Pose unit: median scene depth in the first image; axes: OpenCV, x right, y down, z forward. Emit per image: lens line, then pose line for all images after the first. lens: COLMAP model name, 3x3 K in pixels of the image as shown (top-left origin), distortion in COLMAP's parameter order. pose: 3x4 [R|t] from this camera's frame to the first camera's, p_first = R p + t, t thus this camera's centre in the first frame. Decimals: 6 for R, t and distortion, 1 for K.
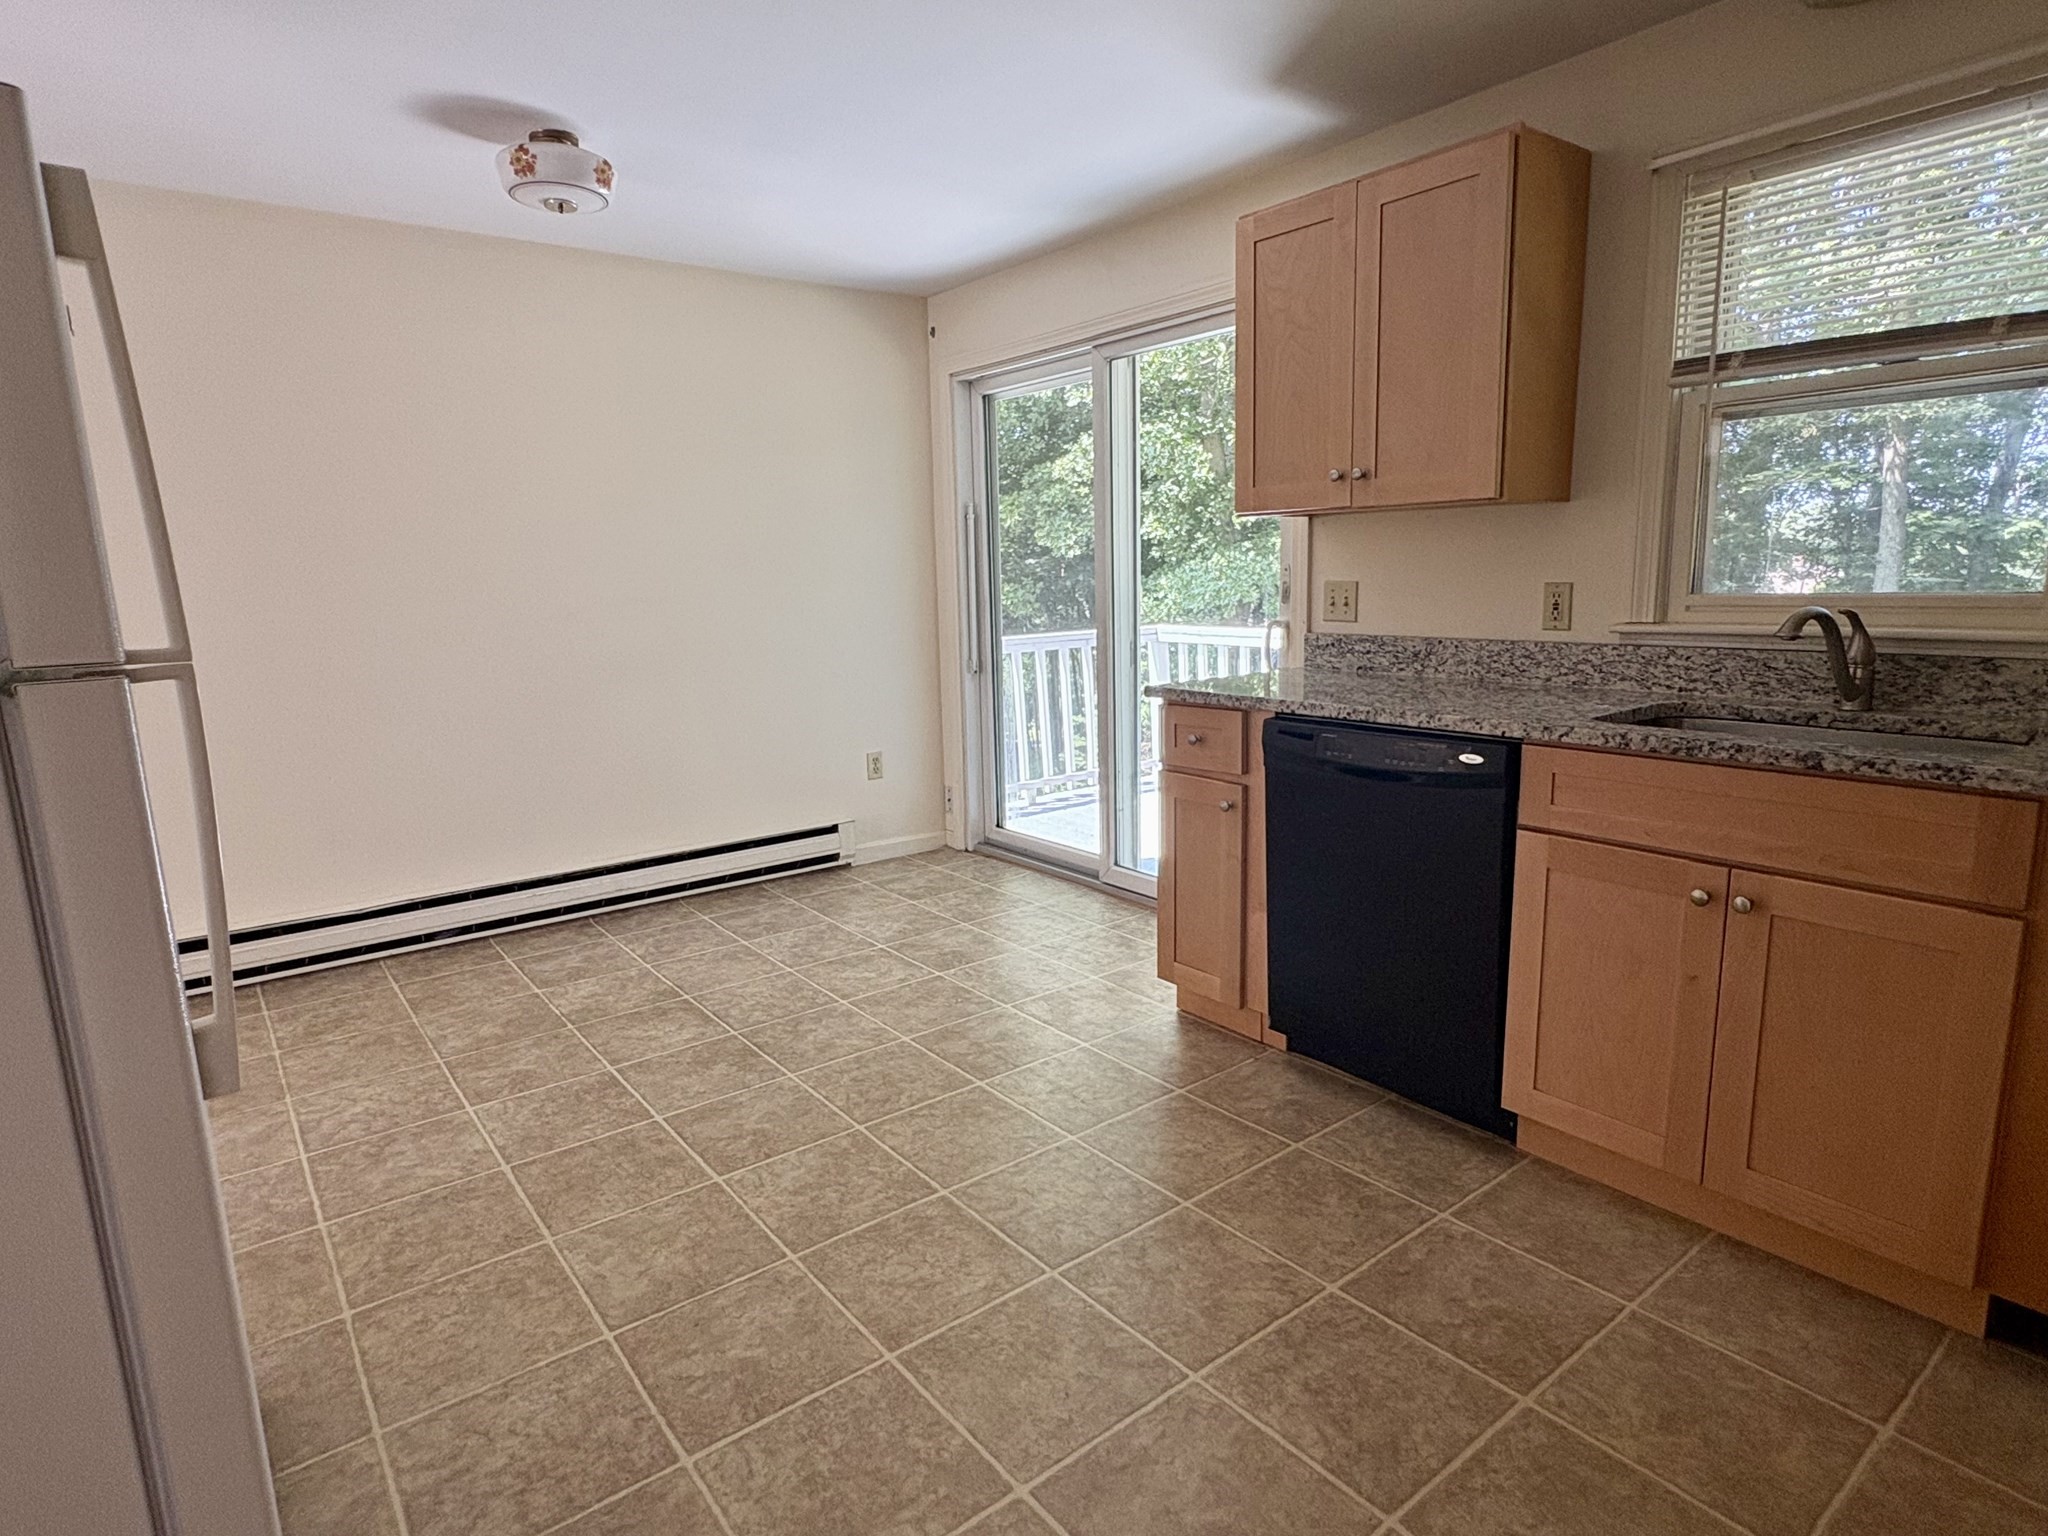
lens RADIAL K [[1132.3, 0, 1026.7], [0, 1132.3, 765.2], [0, 0, 1]] dist [-0.001361, 0.000942]
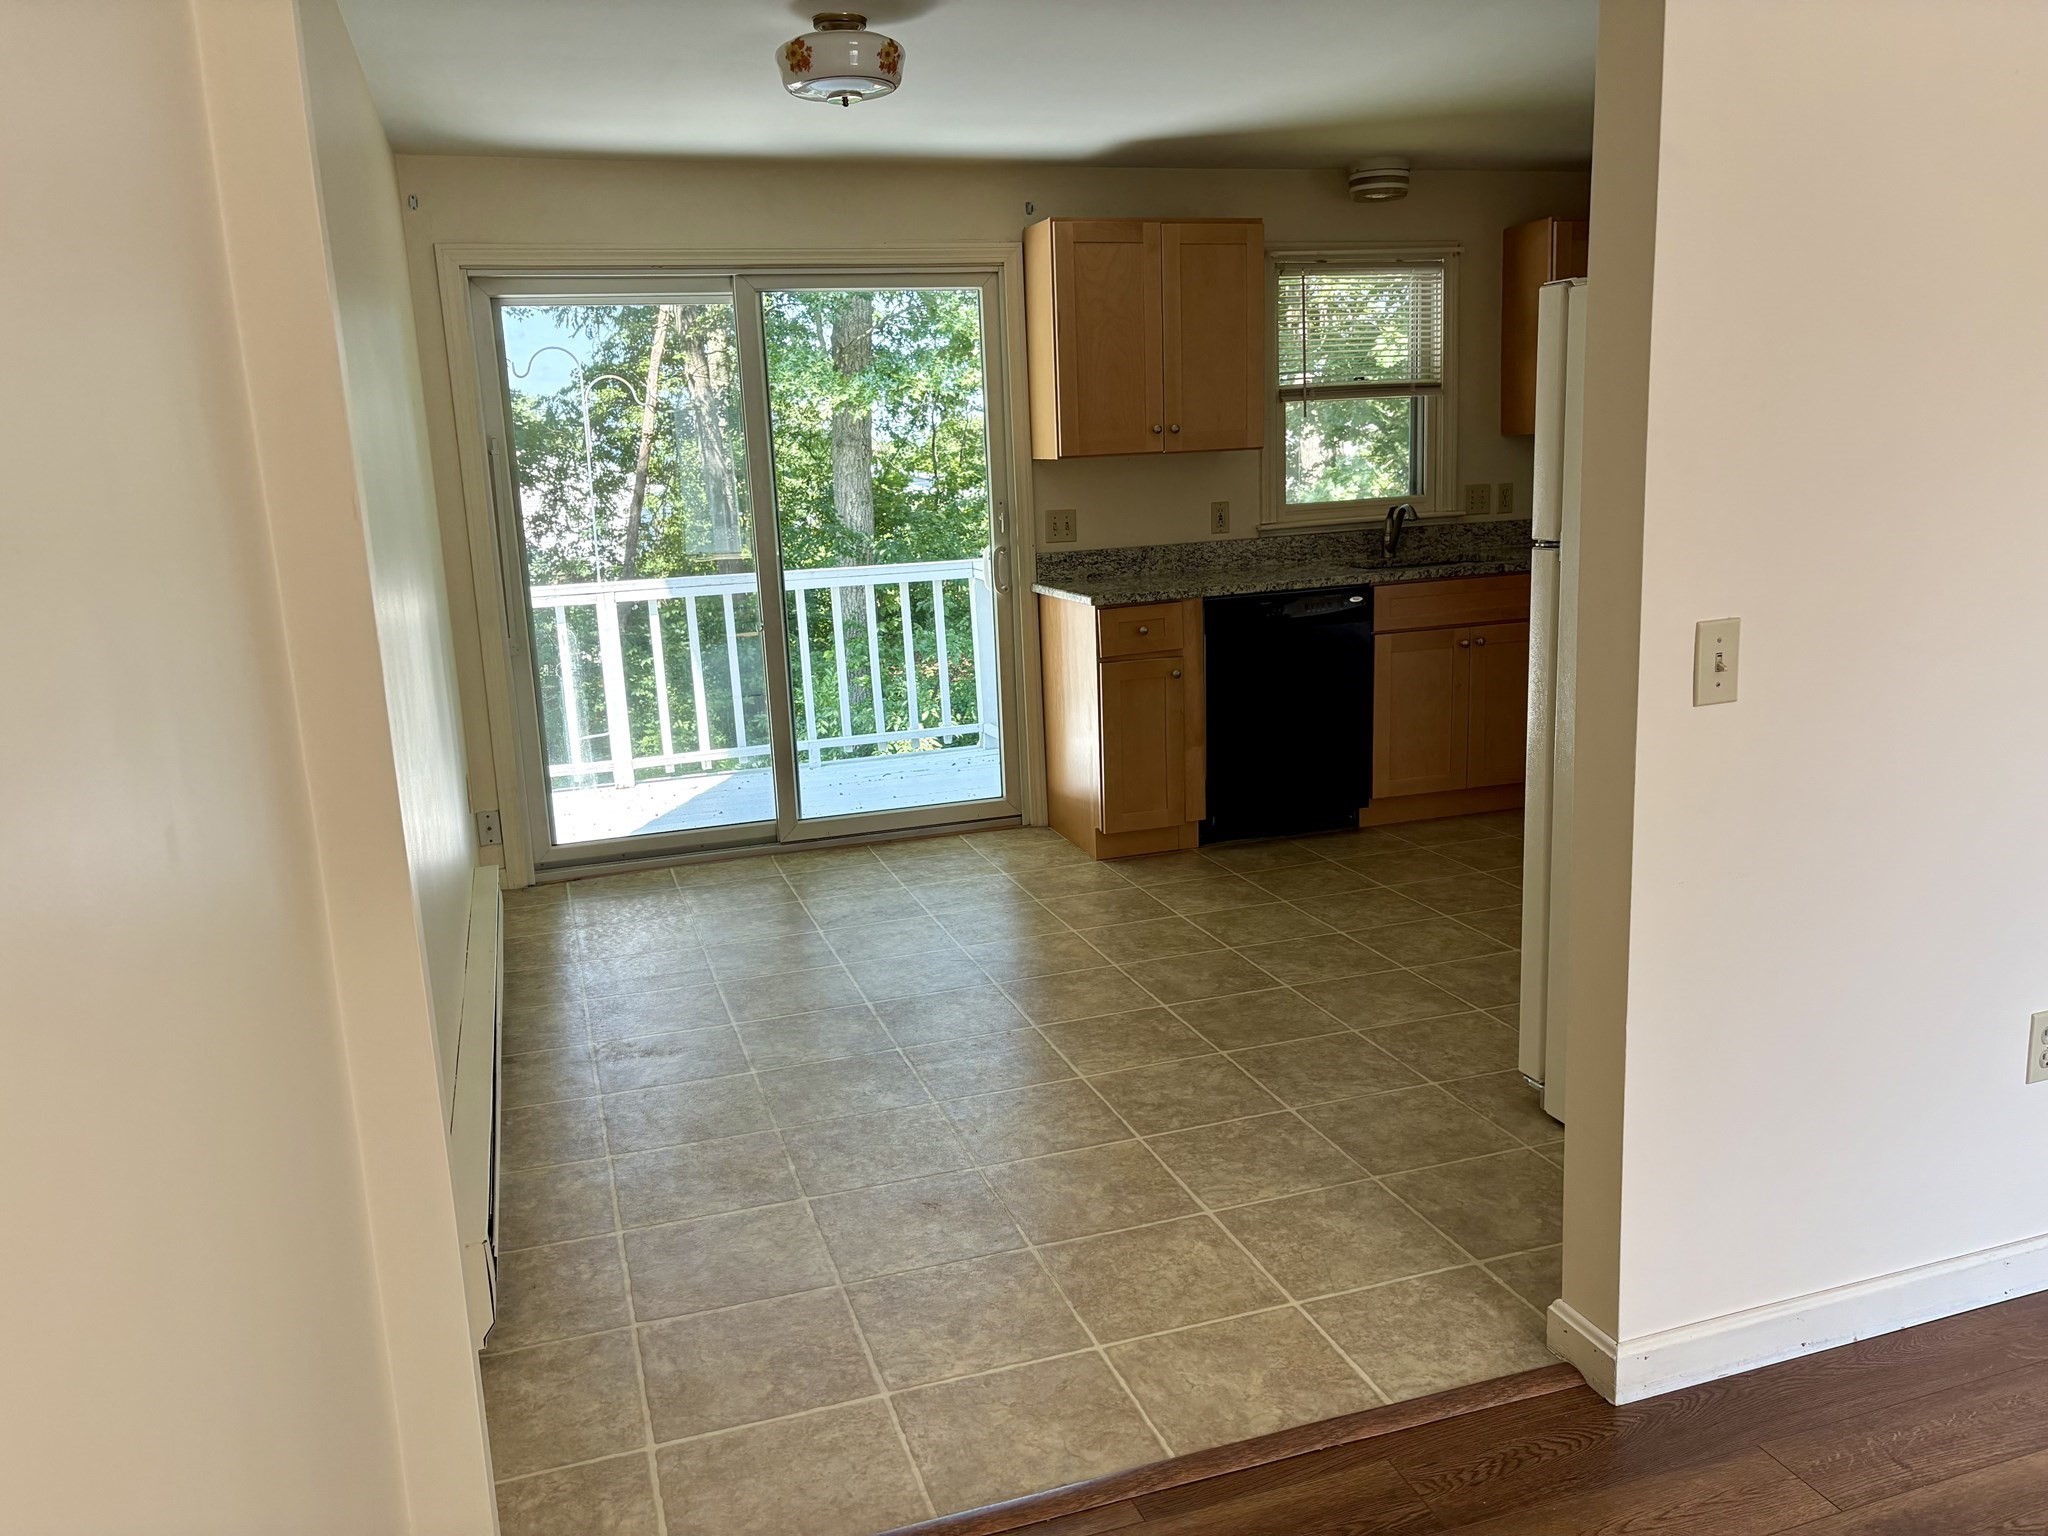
lens RADIAL K [[1540.0, 0, 1017.6], [0, 1540.0, 779.8], [0, 0, 1]] dist [0.048867, -0.005232]
pose [[0.335254, -0.188029, 0.923174, -1.922807], [0.198731, 0.971947, 0.125793, -0.131403], [-0.920929, 0.141291, 0.363217, 0.628363]]
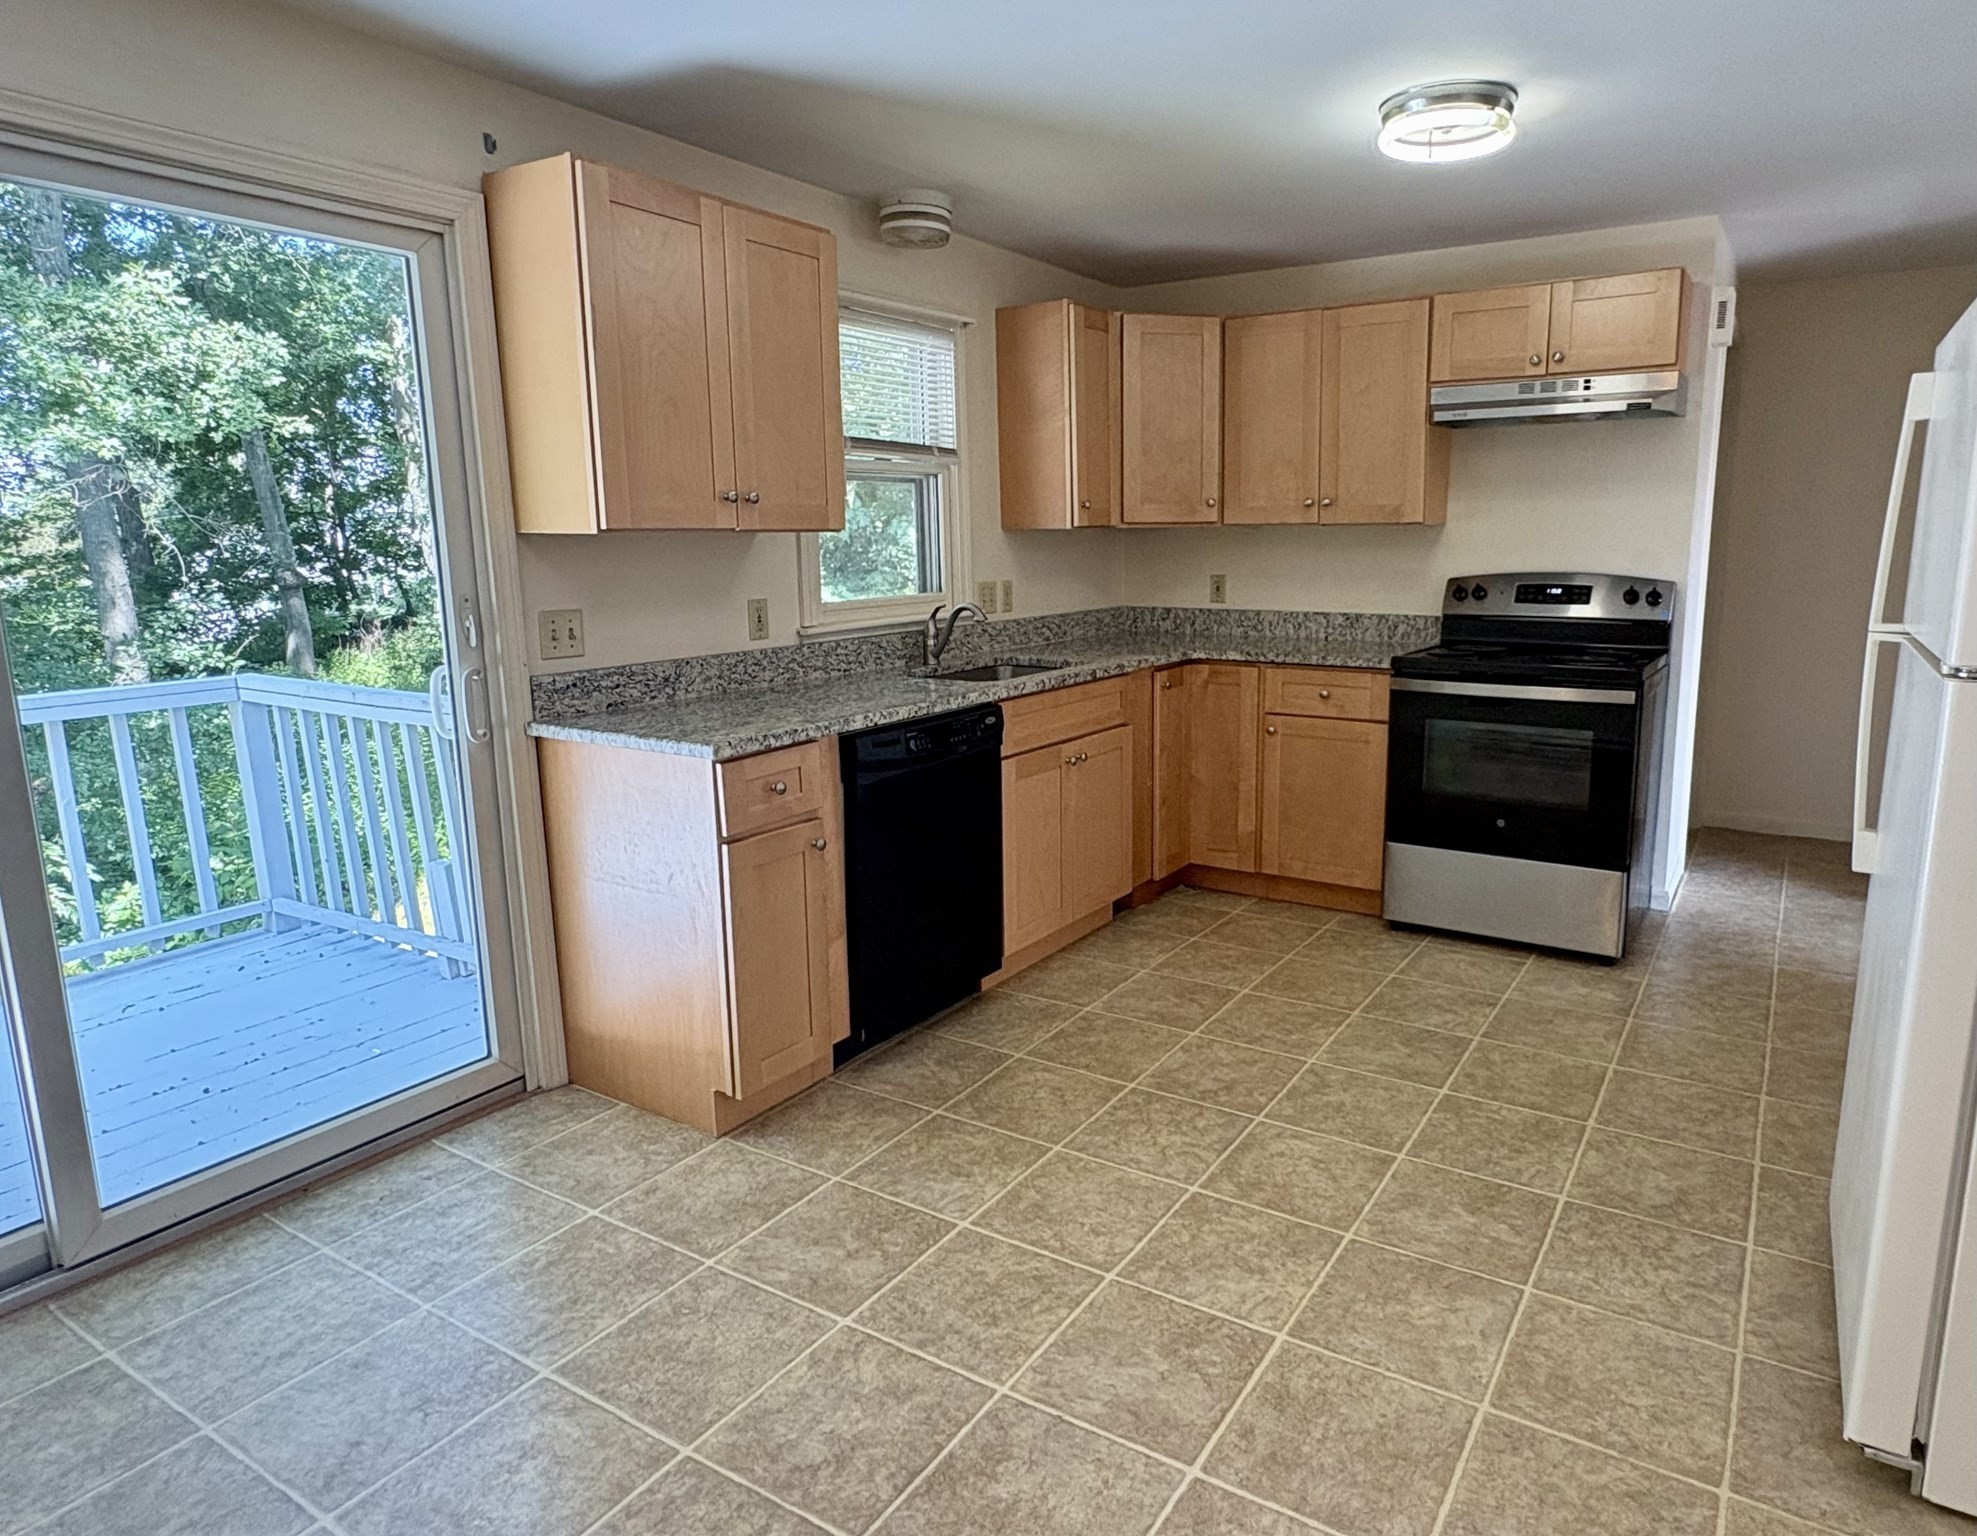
lens RADIAL K [[1203.5, 0, 1094.2], [0, 1203.5, 747.6], [0, 0, 1]] dist [-0.005706, 0.002408]
pose [[-0.372005, -0.137712, 0.917959, -0.970193], [0.177483, 0.960135, 0.215965, -0.257469], [-0.911105, 0.243262, -0.332733, 1.321415]]
